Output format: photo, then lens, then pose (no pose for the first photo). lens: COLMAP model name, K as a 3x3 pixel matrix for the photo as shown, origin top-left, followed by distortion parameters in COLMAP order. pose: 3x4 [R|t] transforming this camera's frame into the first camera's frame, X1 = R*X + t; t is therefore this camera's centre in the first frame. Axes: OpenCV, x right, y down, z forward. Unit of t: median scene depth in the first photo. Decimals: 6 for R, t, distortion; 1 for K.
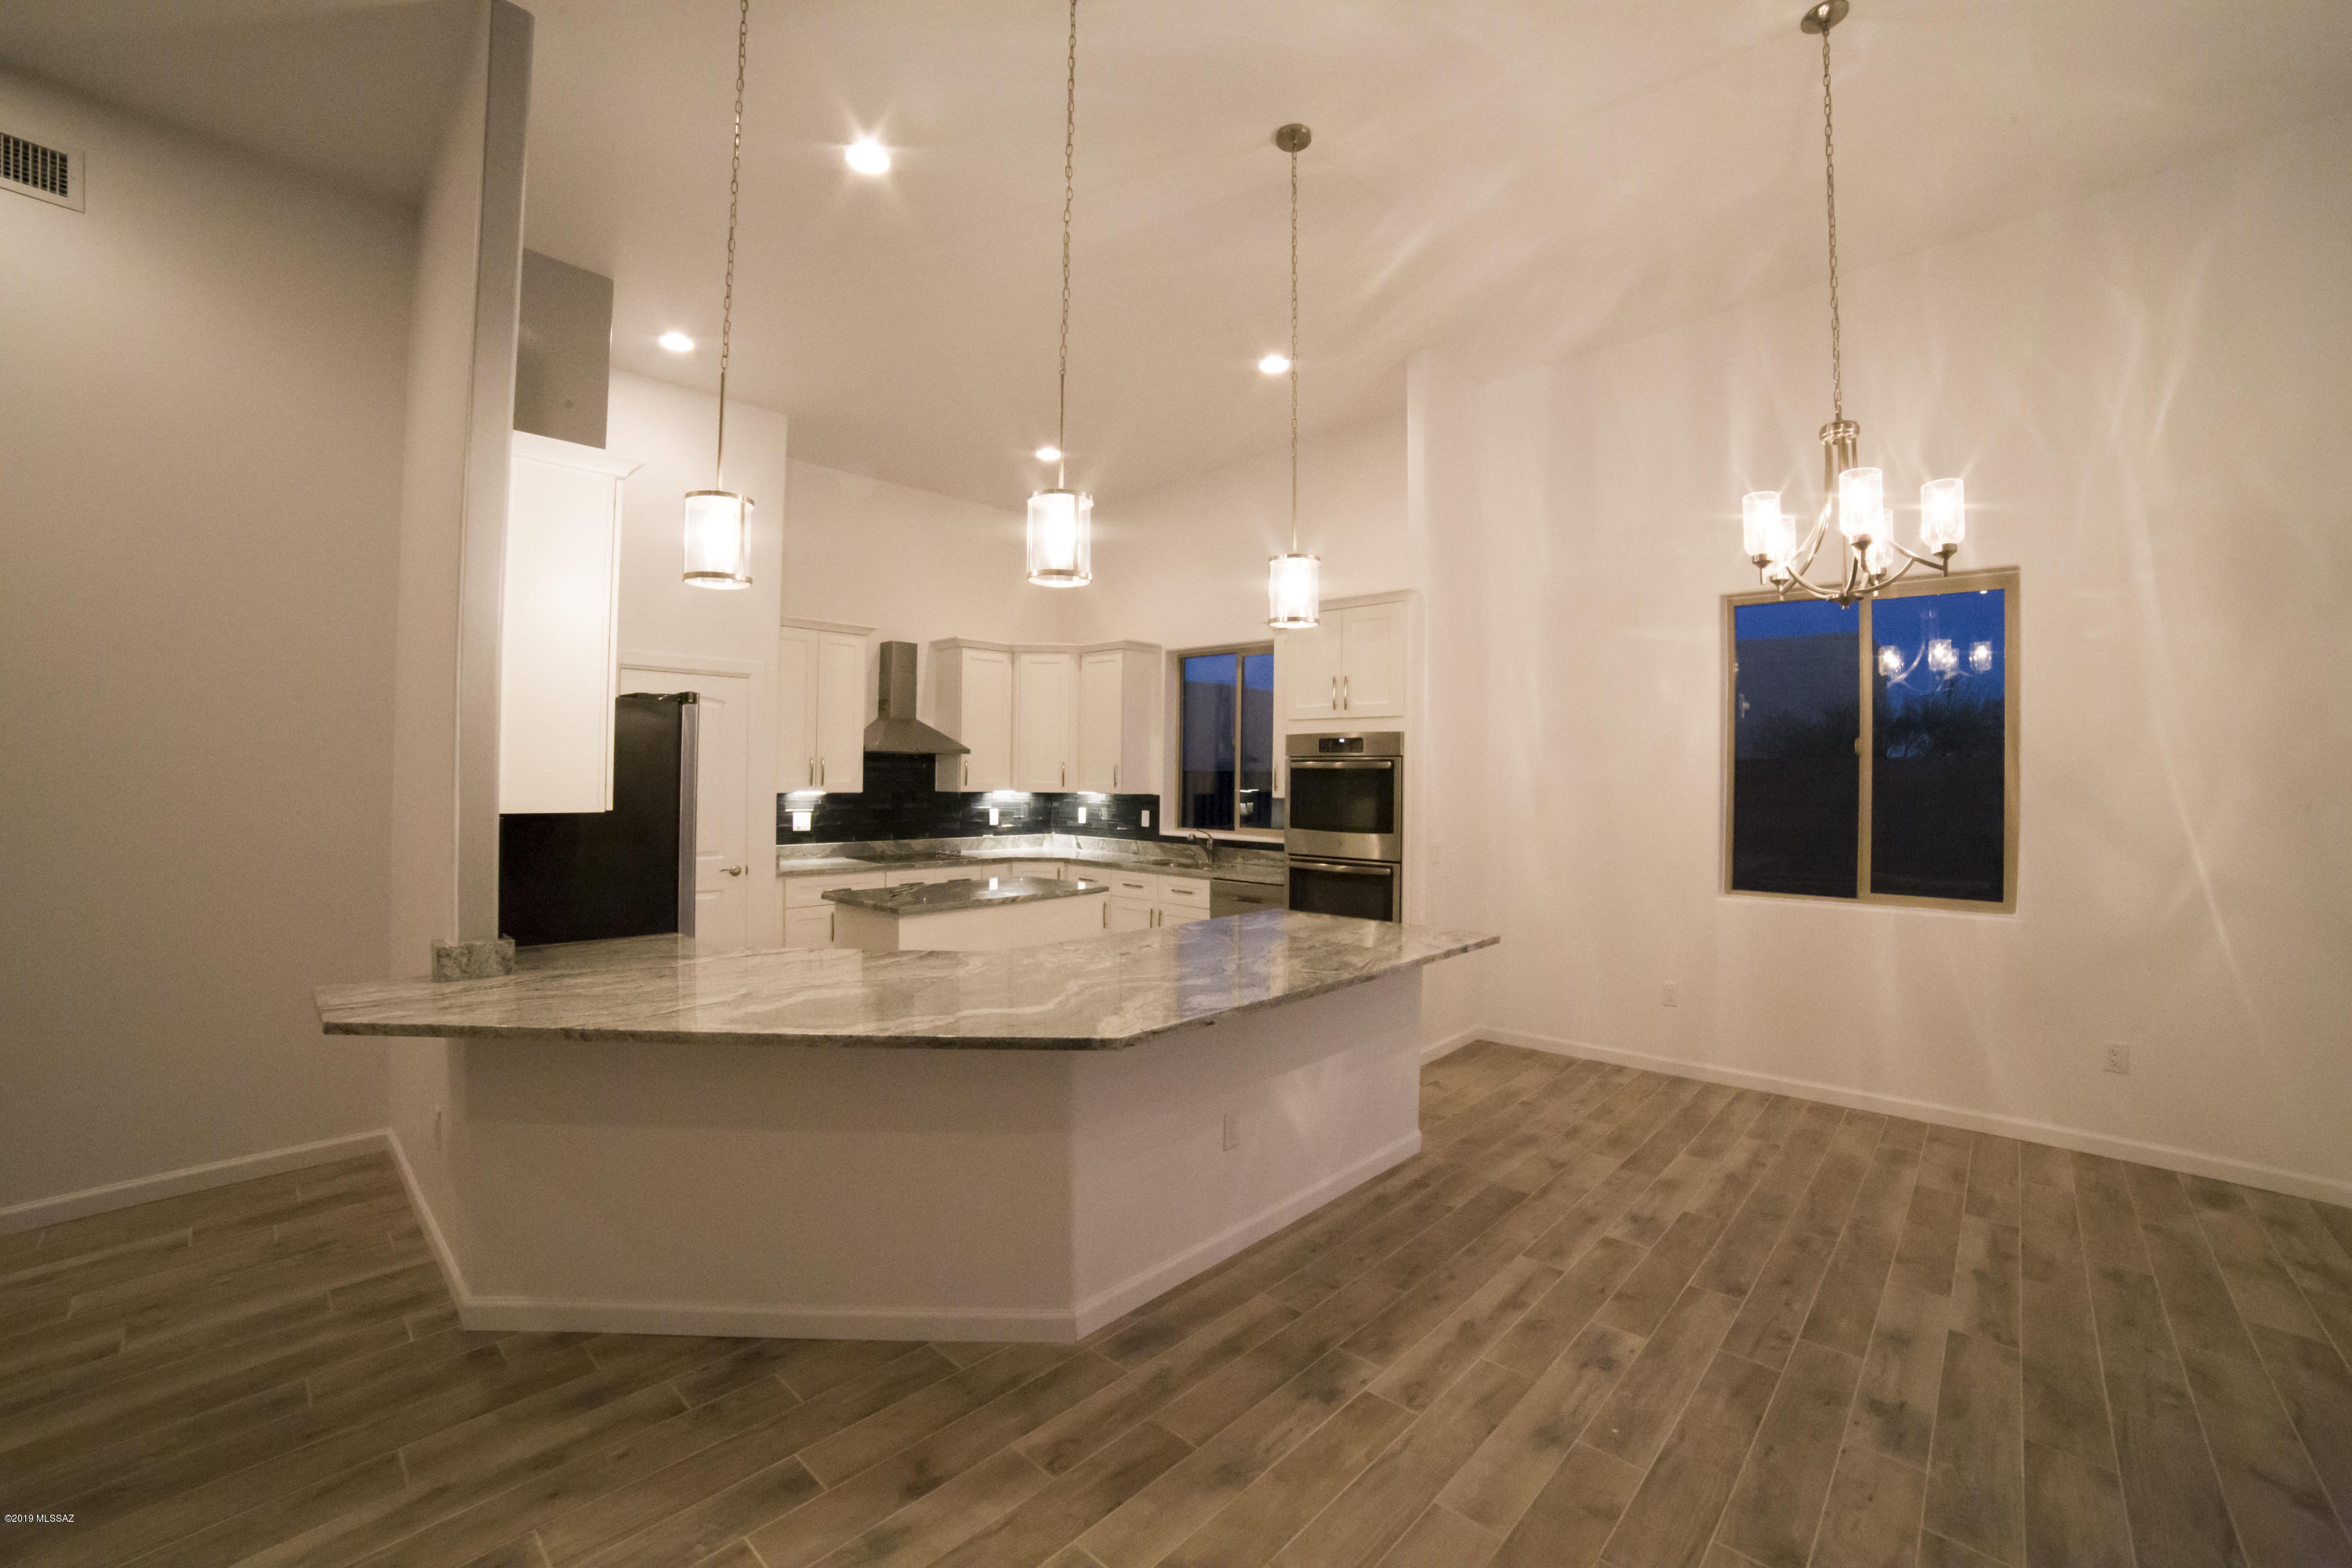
lens RADIAL K [[957.8, 0, 1185.1], [0, 957.8, 769.4], [0, 0, 1]] dist [-0.113659, 0.041577]
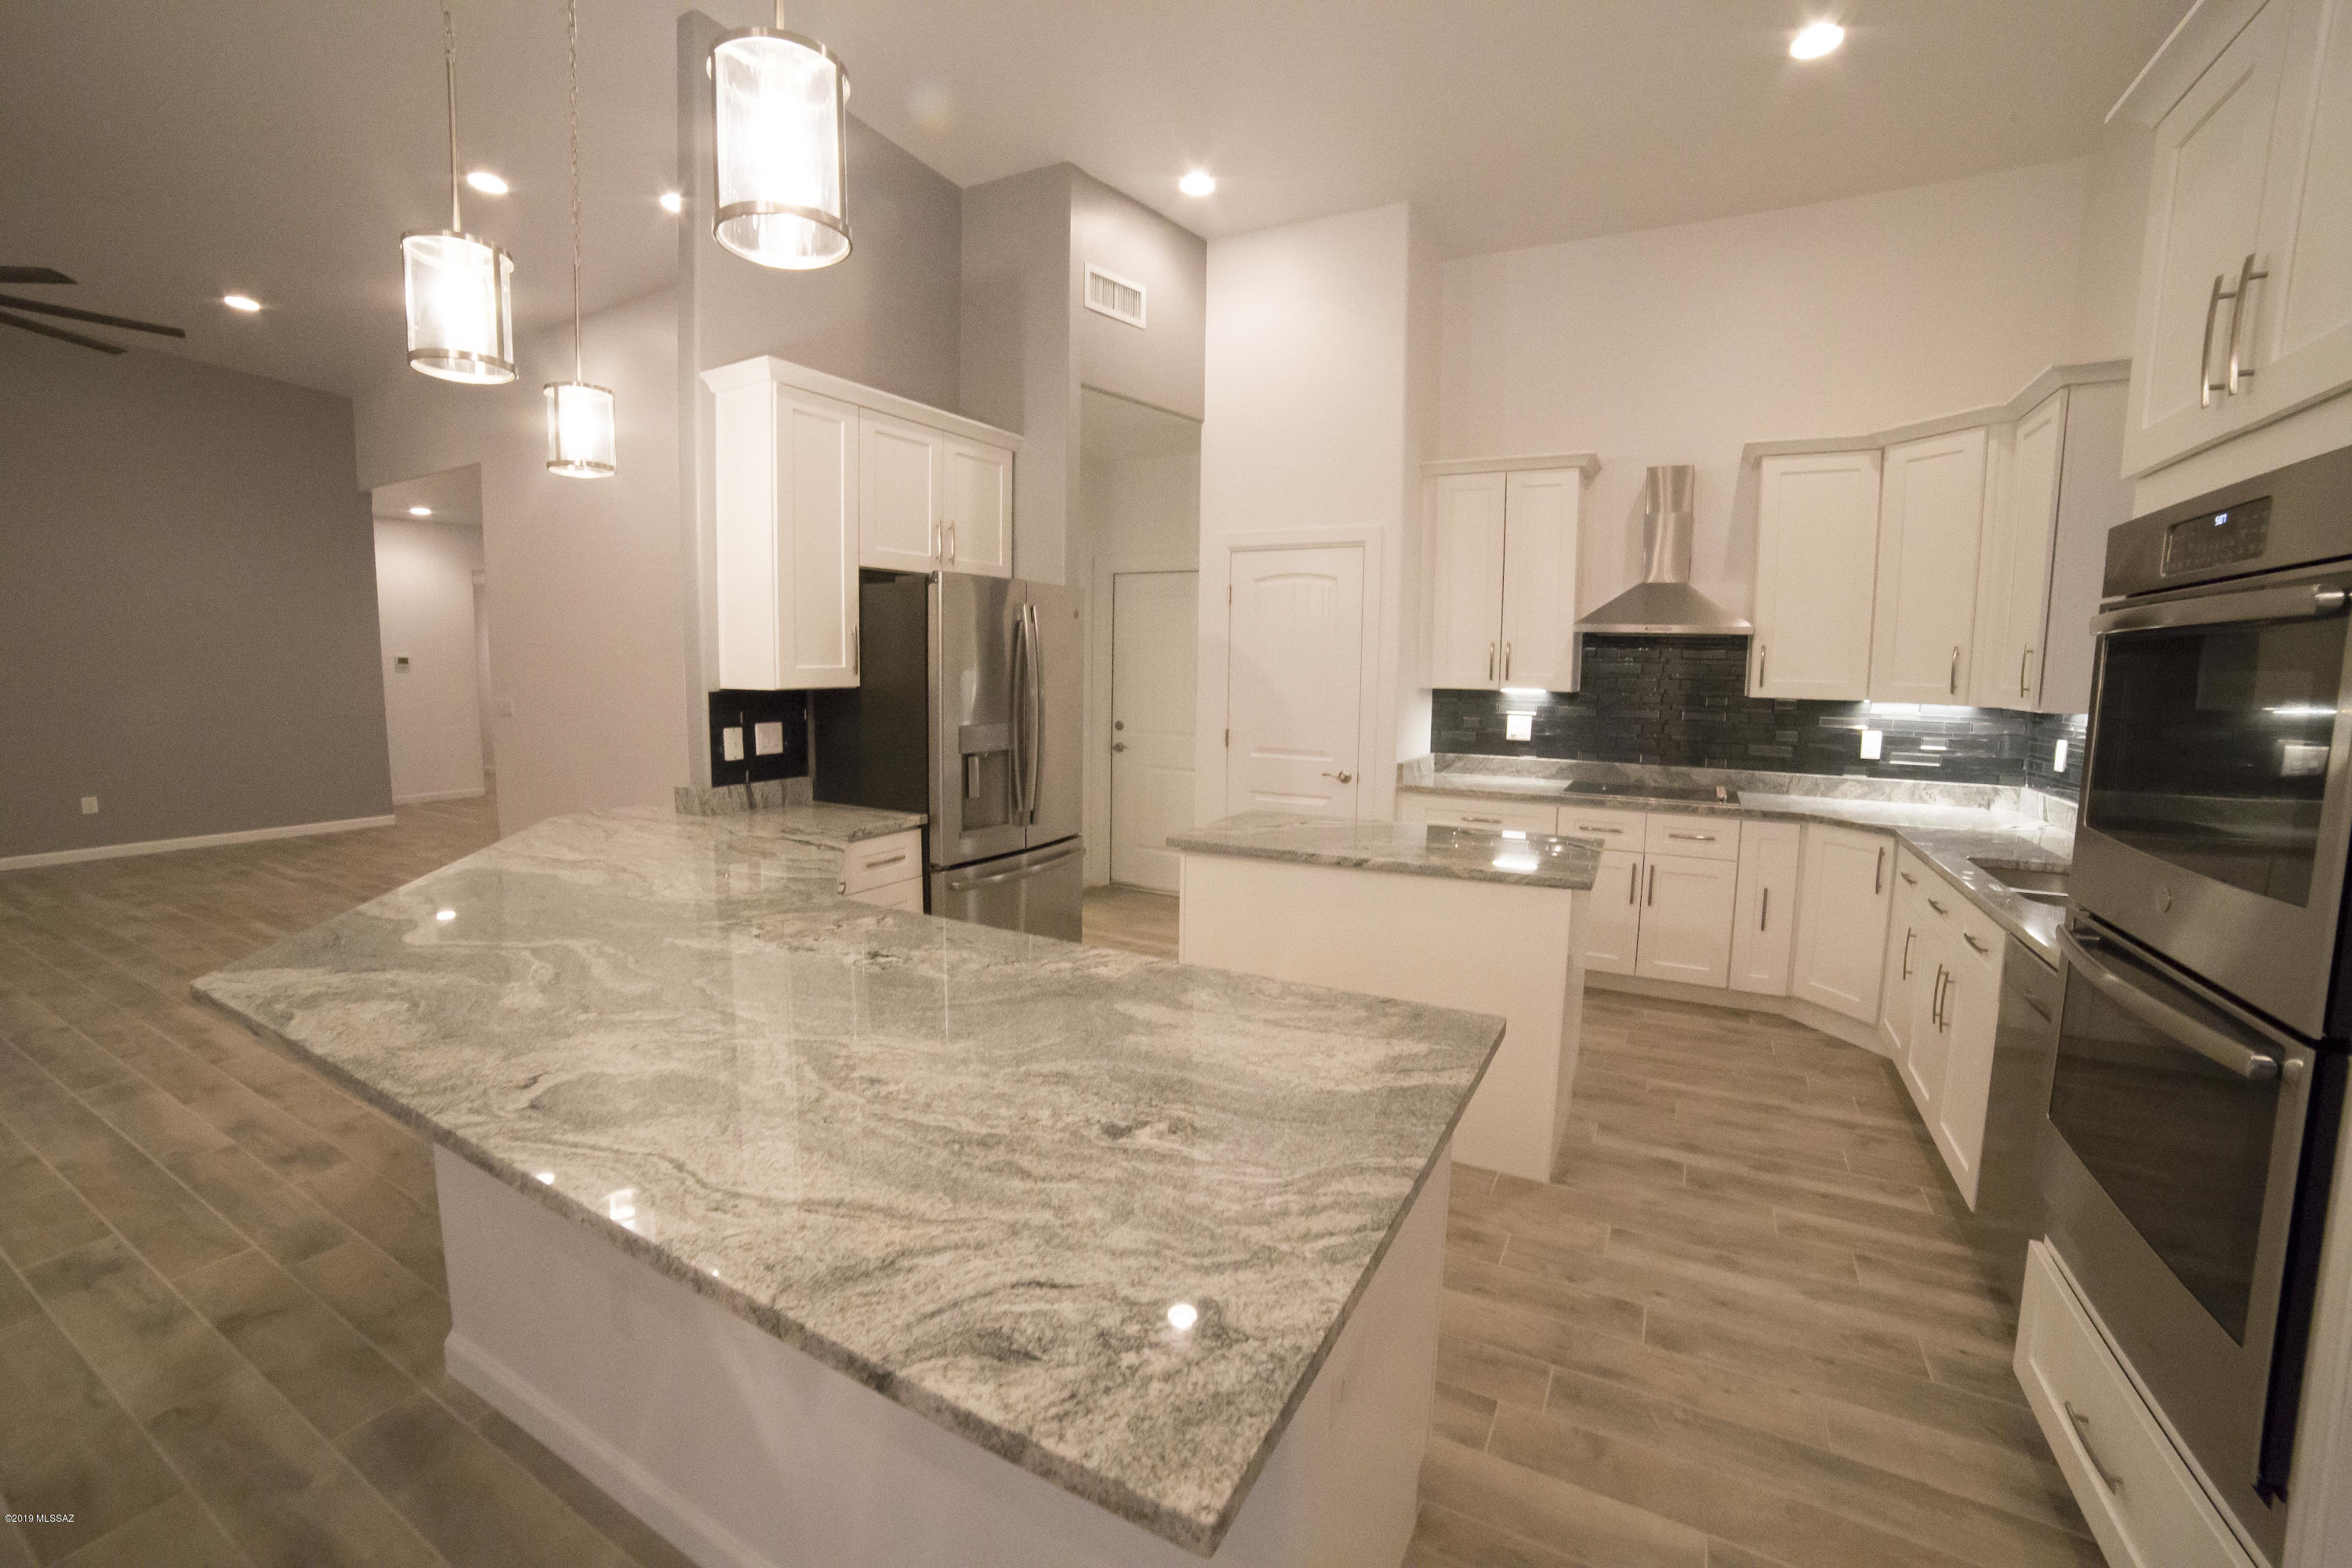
lens RADIAL K [[957.8, 0, 1185.1], [0, 957.8, 769.4], [0, 0, 1]] dist [-0.113659, 0.041577]
pose [[0.247812, 0.099197, -0.963716, 0.298773], [-0.002907, 0.994816, 0.101651, 0.012791], [0.968804, -0.022389, 0.246815, 0.597269]]
